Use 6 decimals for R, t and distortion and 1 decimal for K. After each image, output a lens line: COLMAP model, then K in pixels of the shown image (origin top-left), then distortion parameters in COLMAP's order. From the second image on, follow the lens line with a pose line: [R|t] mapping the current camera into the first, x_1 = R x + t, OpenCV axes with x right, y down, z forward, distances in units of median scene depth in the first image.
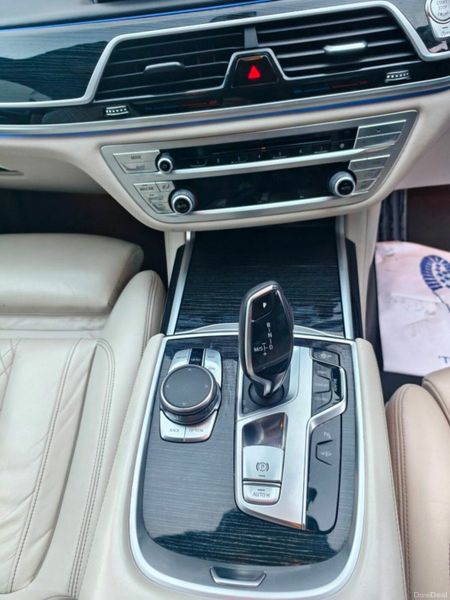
lens RADIAL K [[414.9, 0, 227.4], [0, 414.9, 287.3], [0, 0, 1]] dist [0.017192, -0.014329]
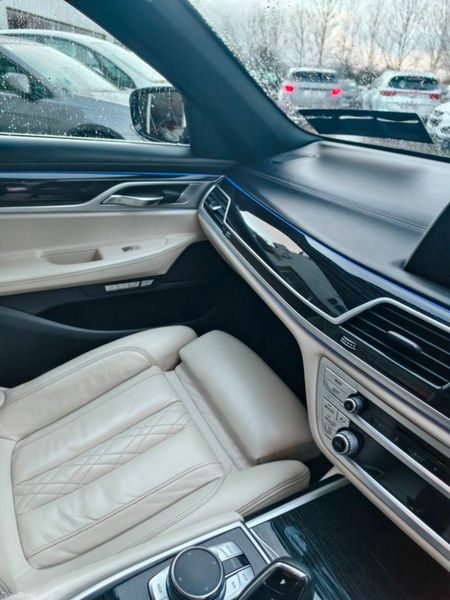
lens RADIAL K [[414.9, 0, 224.4], [0, 414.9, 301.0], [0, 0, 1]] dist [0.017192, -0.014329]
pose [[0.533824, 0.515101, -0.670599, 0.254625], [-0.706220, 0.707749, -0.018543, -0.236748], [0.465064, 0.483489, 0.741589, -0.063963]]
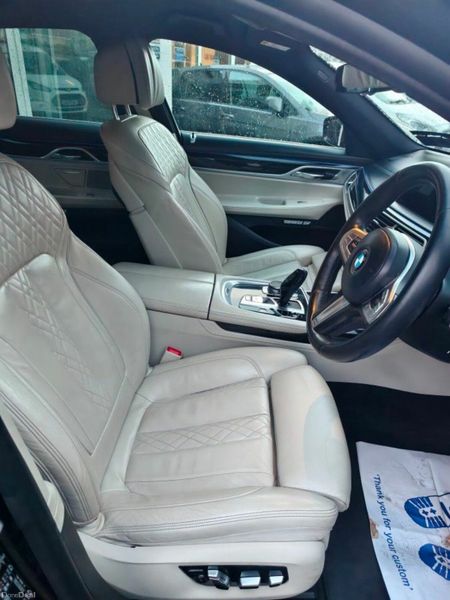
lens RADIAL K [[414.9, 0, 222.5], [0, 414.9, 299.5], [0, 0, 1]] dist [0.017192, -0.014329]
pose [[0.038379, 0.560190, -0.827475, 2.124189], [-0.777190, 0.537233, 0.327654, -0.334971], [0.628095, 0.630530, 0.455992, -0.515742]]
